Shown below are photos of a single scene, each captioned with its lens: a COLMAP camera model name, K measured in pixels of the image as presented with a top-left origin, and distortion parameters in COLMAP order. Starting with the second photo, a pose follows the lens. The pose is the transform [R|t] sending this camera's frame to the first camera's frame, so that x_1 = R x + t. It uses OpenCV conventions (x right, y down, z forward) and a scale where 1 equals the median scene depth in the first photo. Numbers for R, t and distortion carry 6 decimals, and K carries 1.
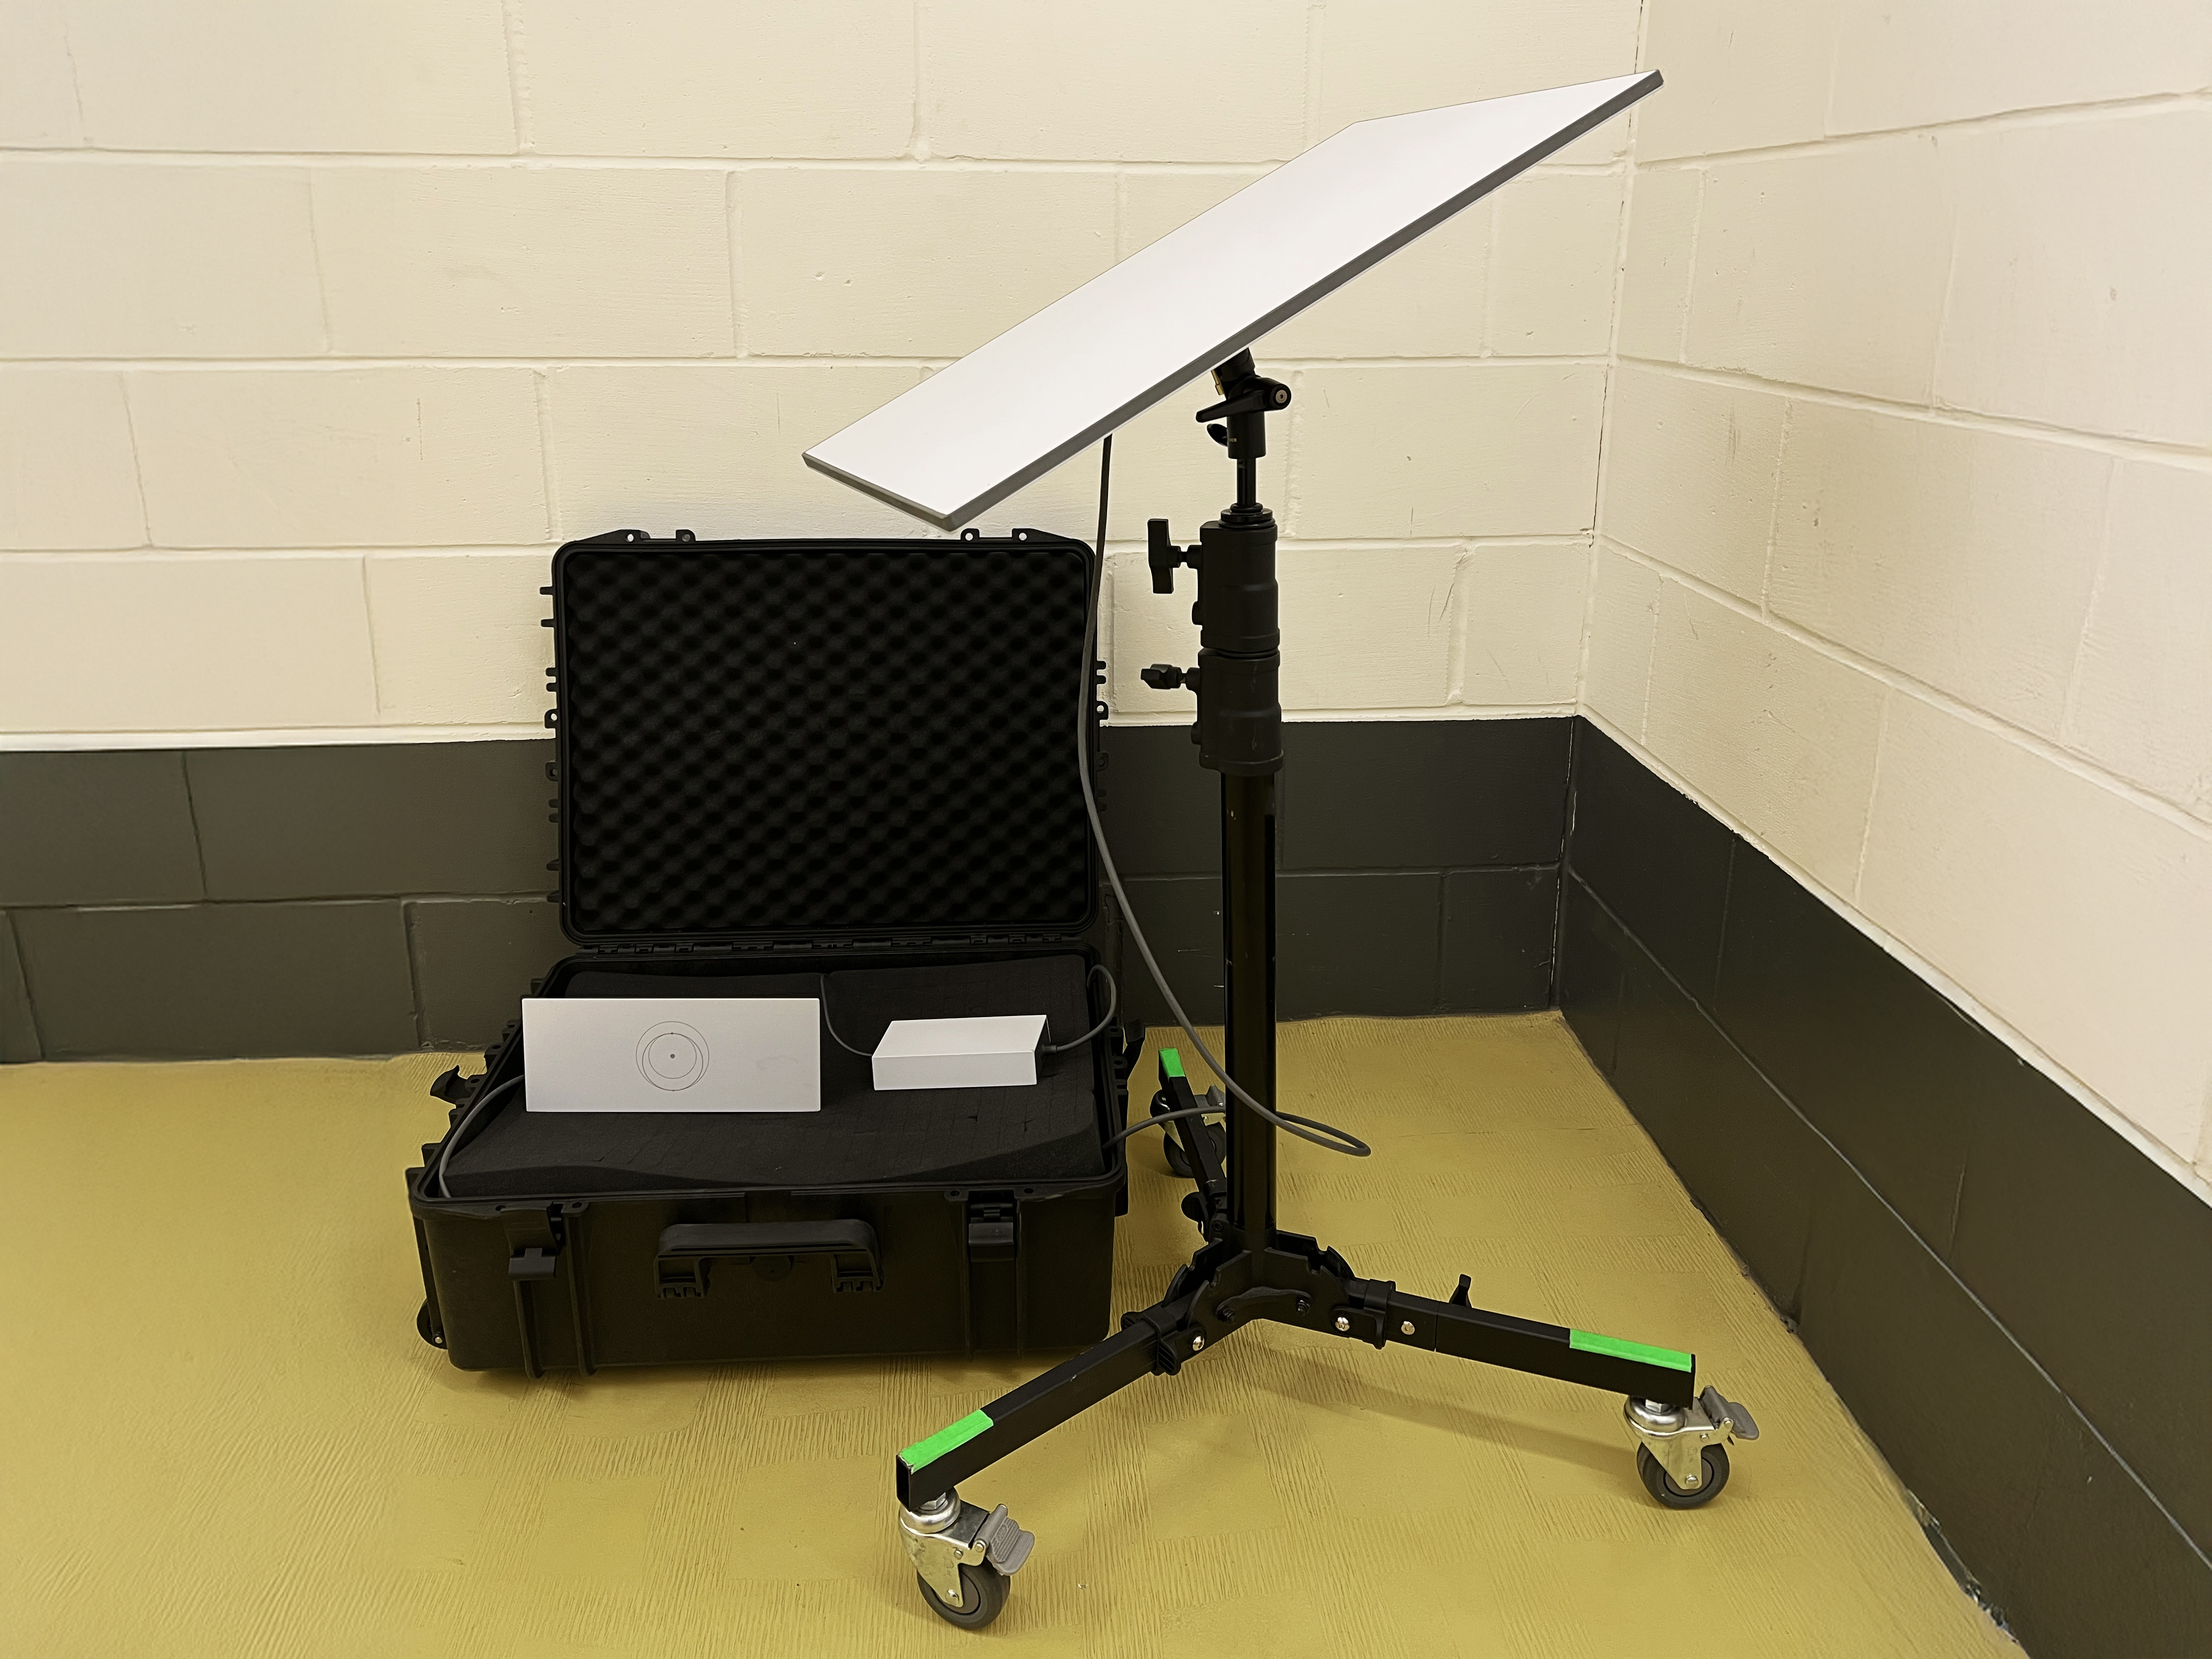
lens RADIAL K [[1636.2, 0, 1305.7], [0, 1636.2, 760.7], [0, 0, 1]] dist [0.057173, -0.001292]
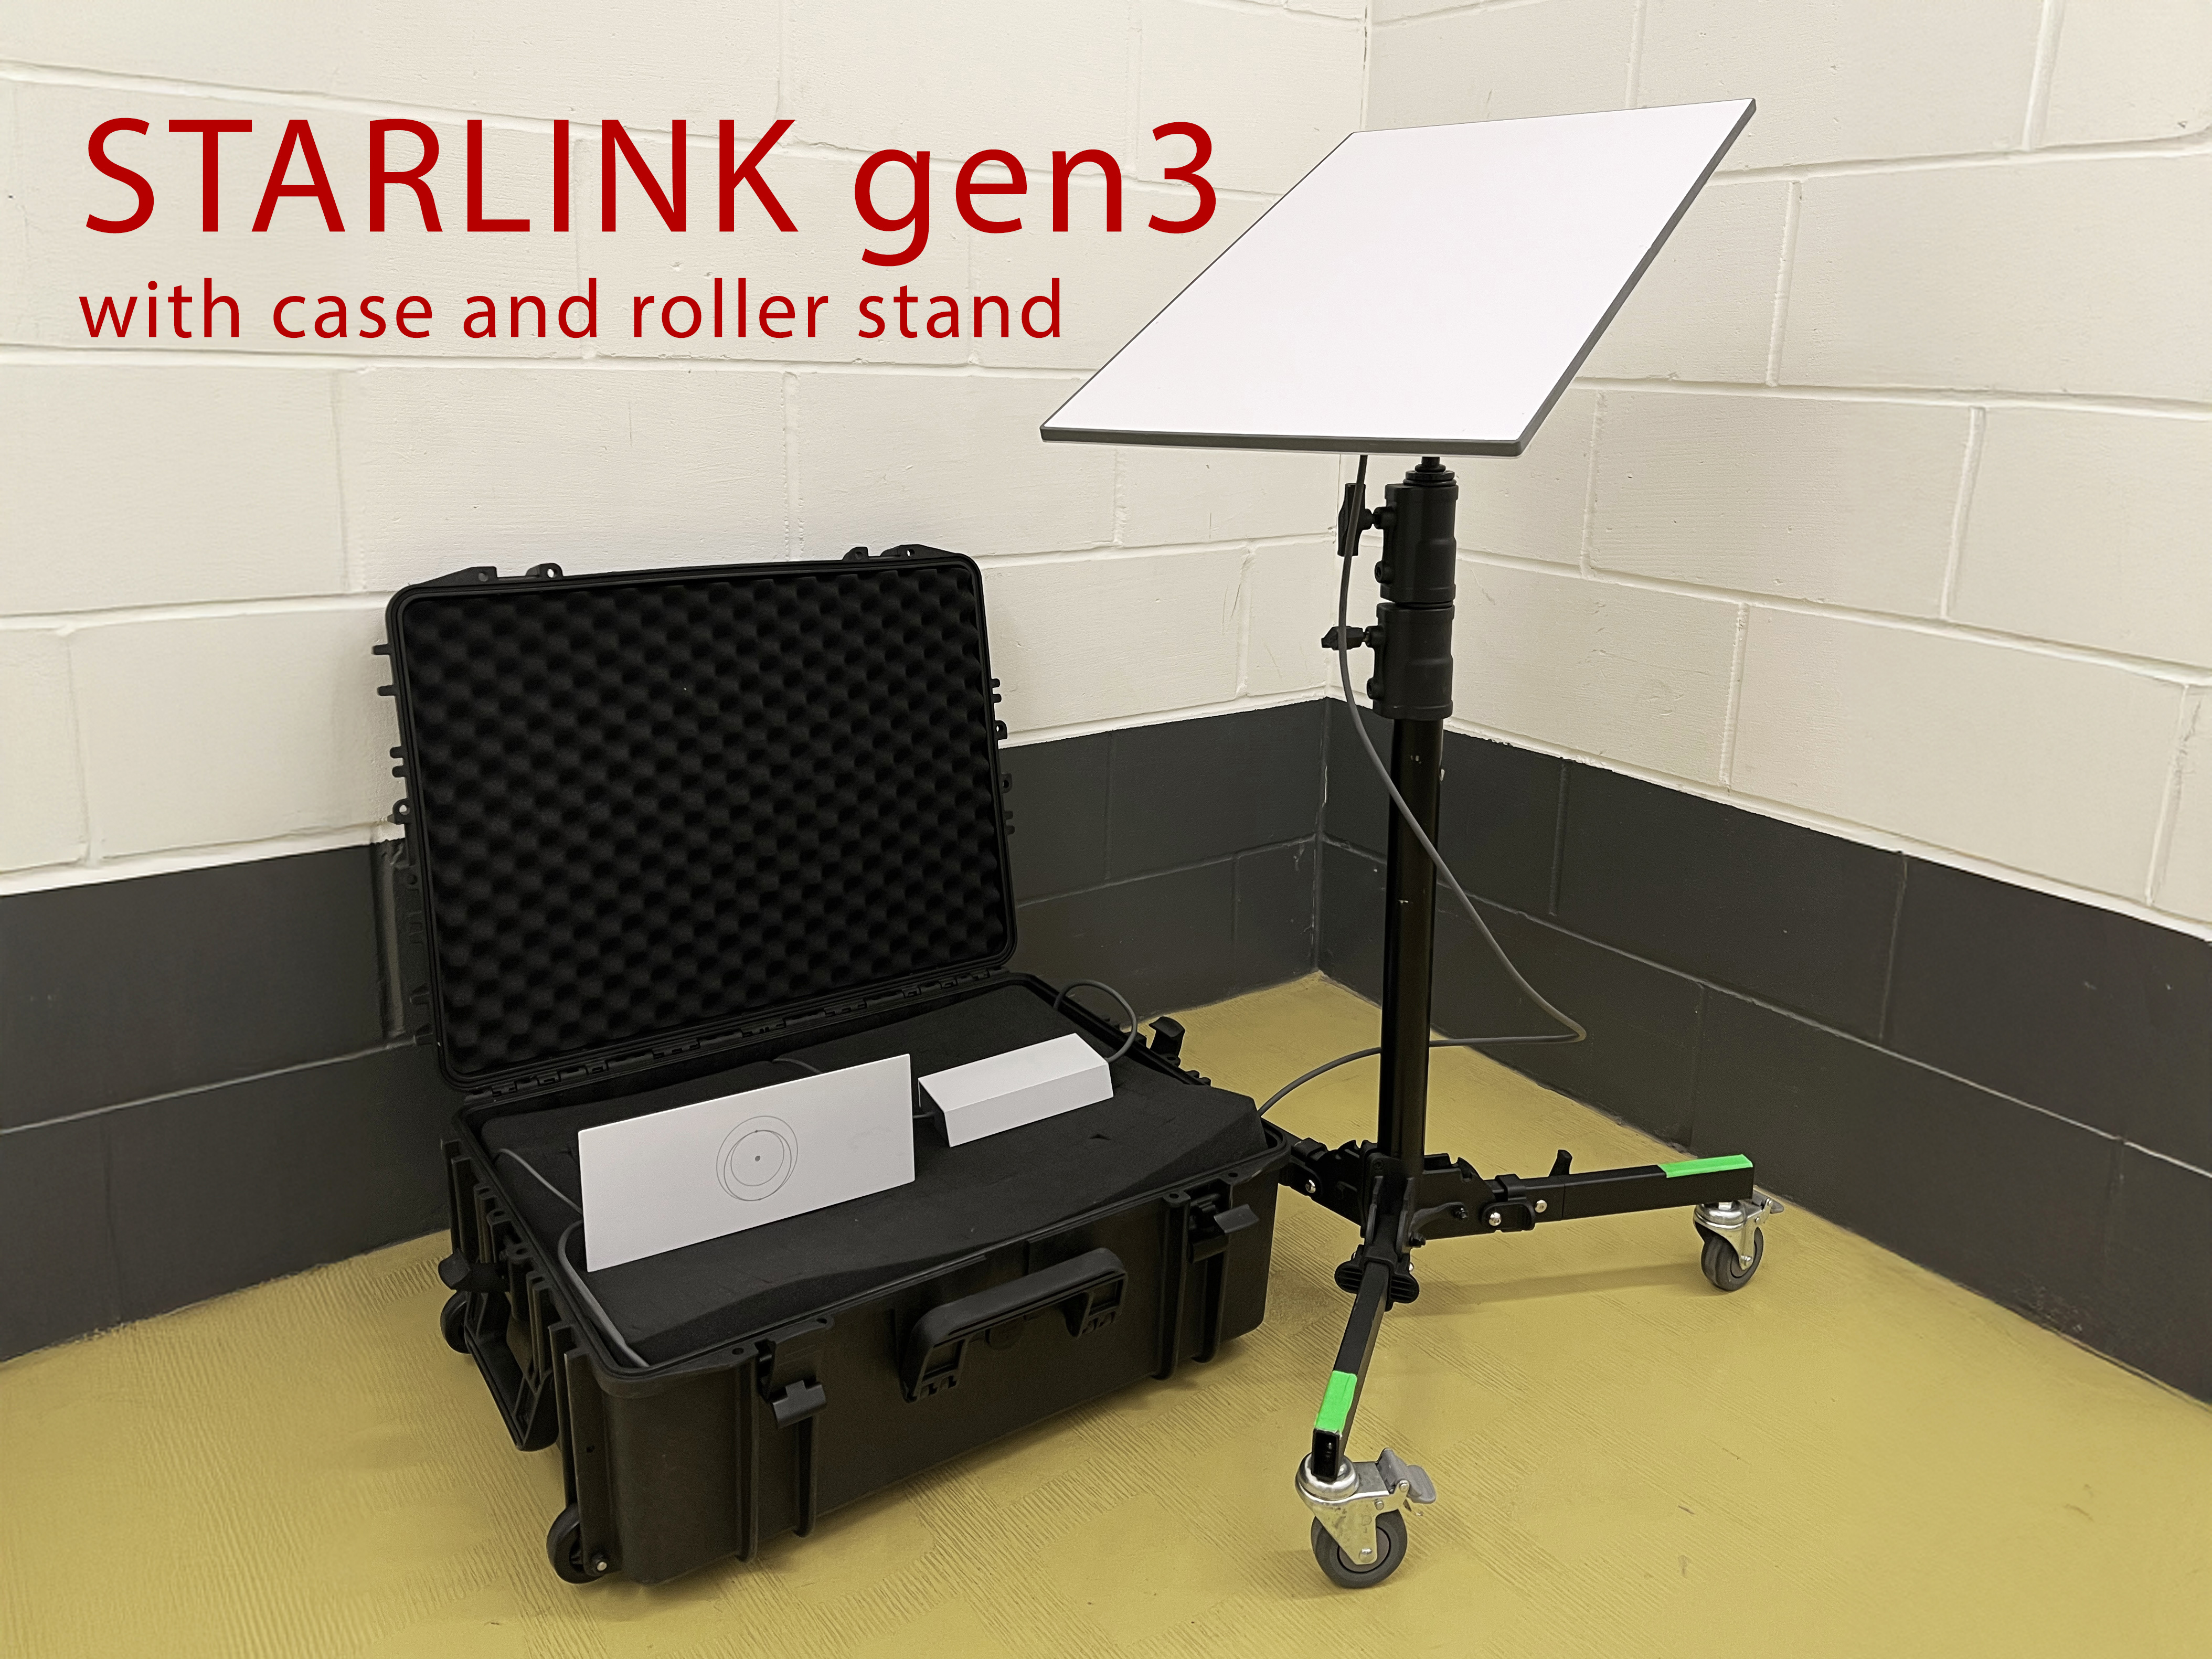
lens RADIAL K [[1636.2, 0, 1126.7], [0, 1636.2, 826.9], [0, 0, 1]] dist [0.057173, -0.001292]
pose [[0.828662, -0.137646, 0.542562, -0.601468], [0.155536, 0.987744, 0.013035, 0.025201], [-0.537707, 0.073586, 0.839915, 0.155335]]
